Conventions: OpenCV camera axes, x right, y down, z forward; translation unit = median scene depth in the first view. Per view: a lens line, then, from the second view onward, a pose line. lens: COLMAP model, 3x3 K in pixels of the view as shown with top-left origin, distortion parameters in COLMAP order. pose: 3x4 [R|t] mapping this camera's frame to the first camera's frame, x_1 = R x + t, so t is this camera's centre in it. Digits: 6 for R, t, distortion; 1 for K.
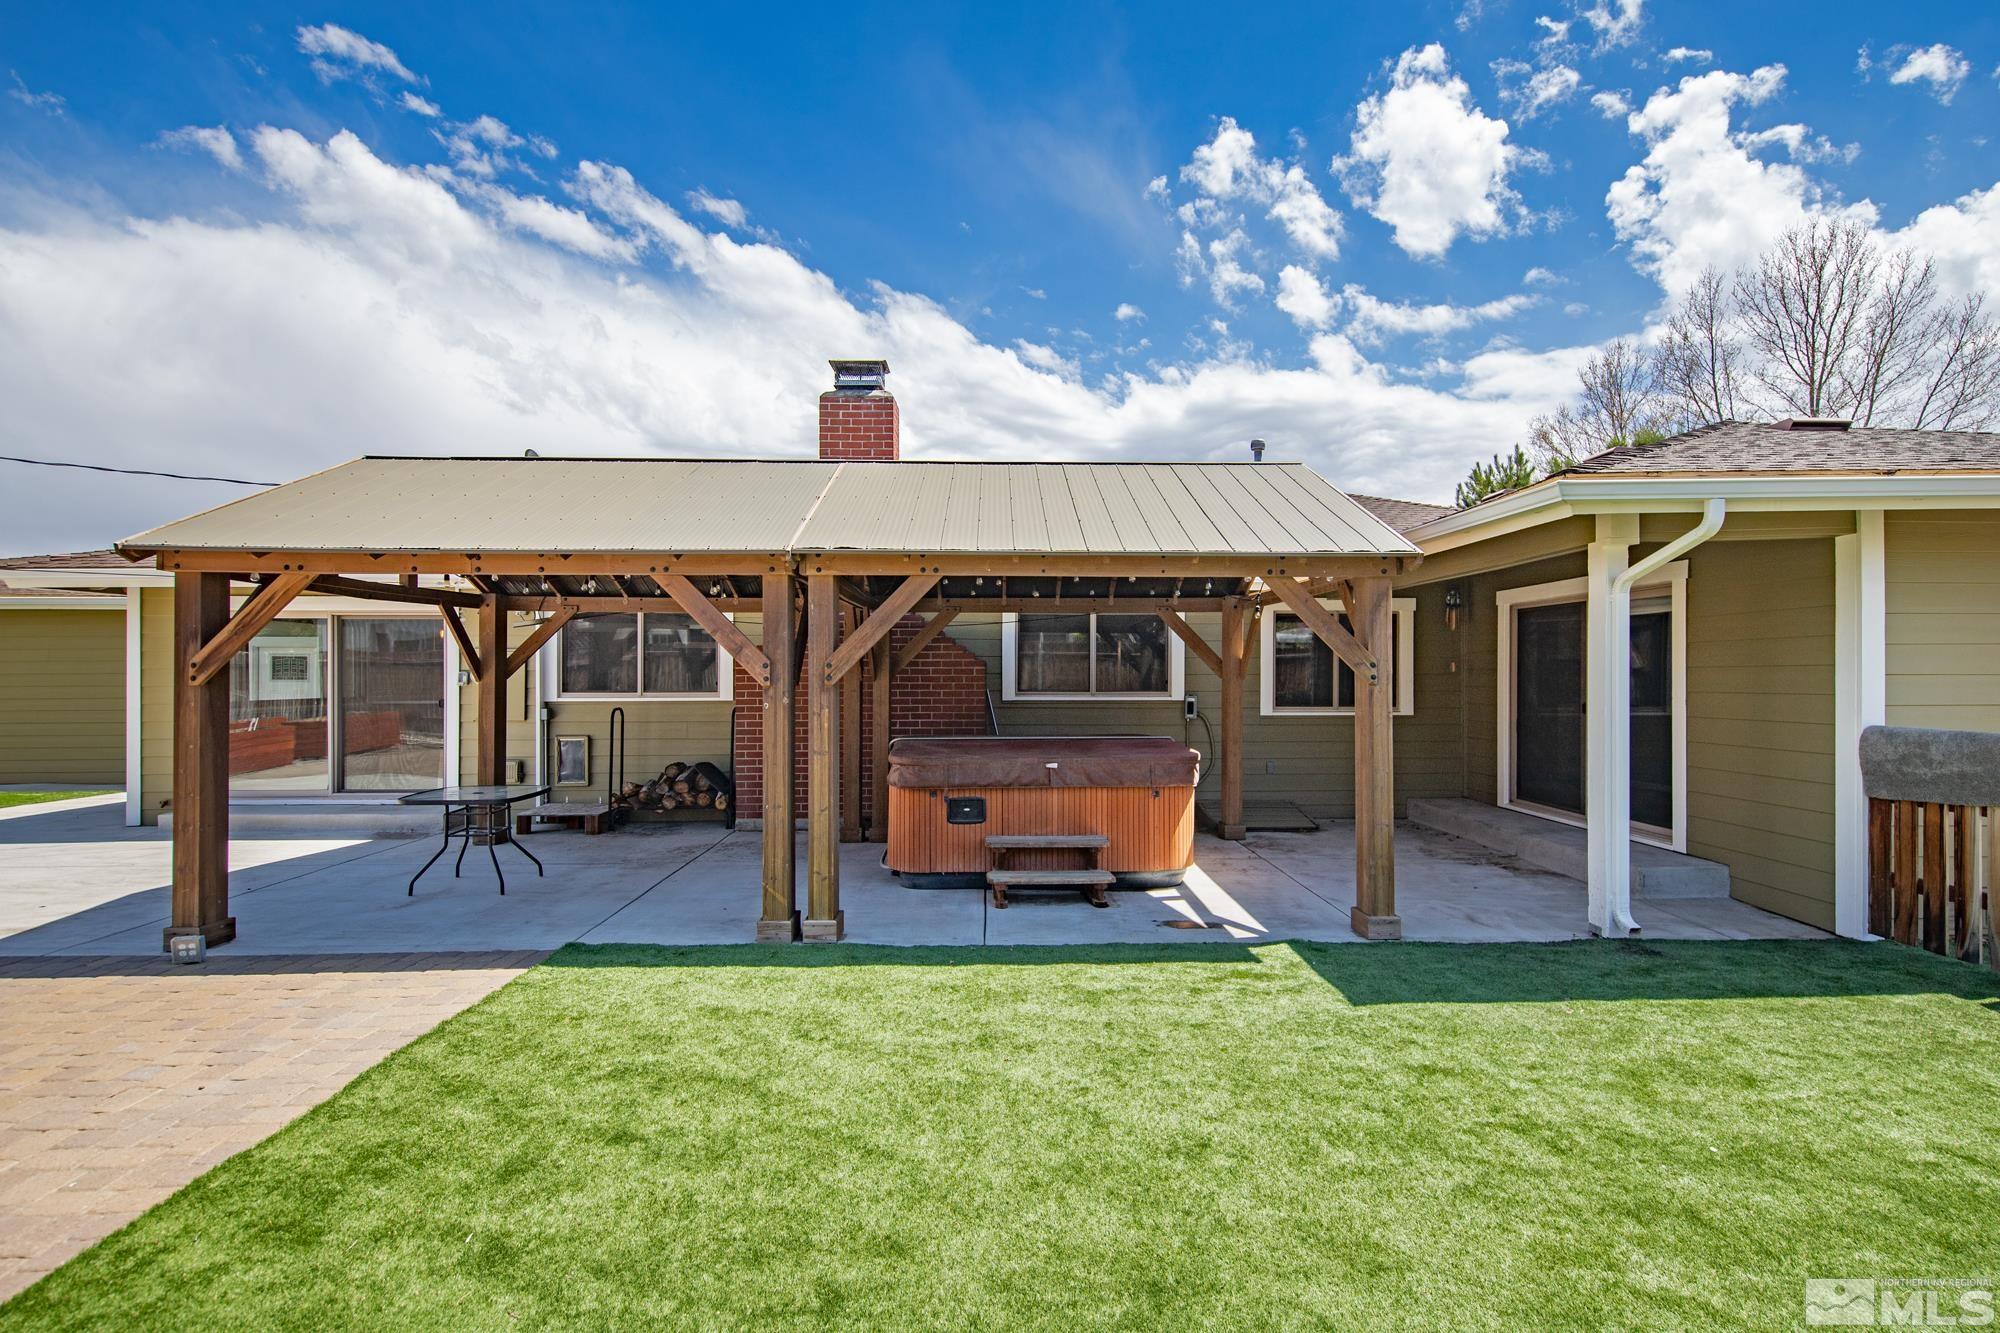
lens RADIAL K [[966.9, 0, 1001.4], [0, 966.9, 607.8], [0, 0, 1]] dist [0.005022, -0.000525]
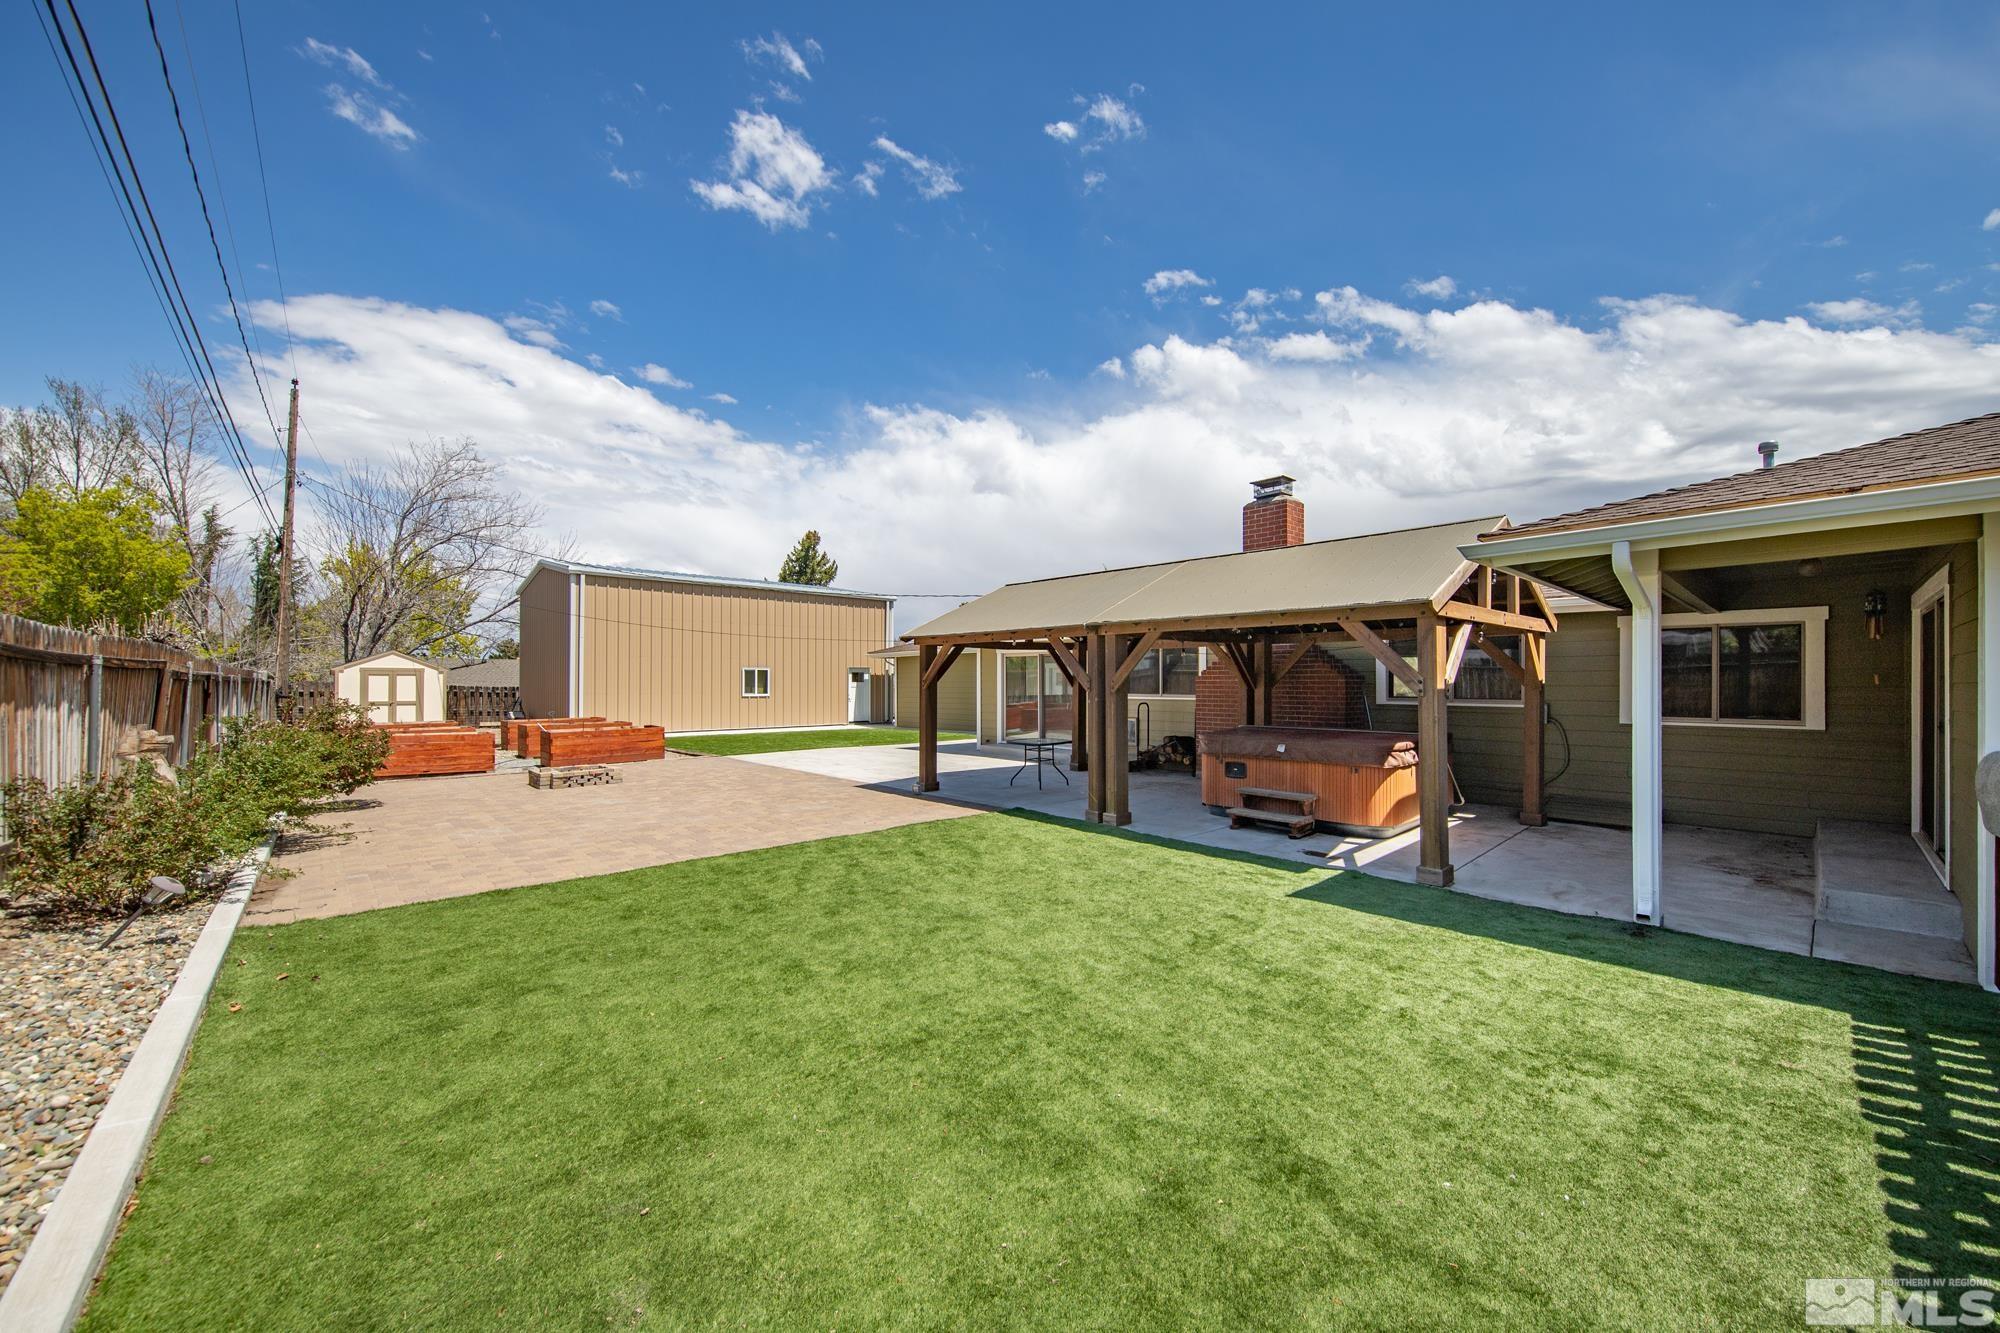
lens RADIAL K [[726.4, 0, 1000.0], [0, 726.4, 666.5], [0, 0, 1]] dist [0.001135, -0.002849]
pose [[0.653136, -0.016692, -0.757057, 0.448107], [0.052551, 0.998346, 0.023325, -0.006637], [0.755415, -0.055019, 0.652933, -0.048122]]
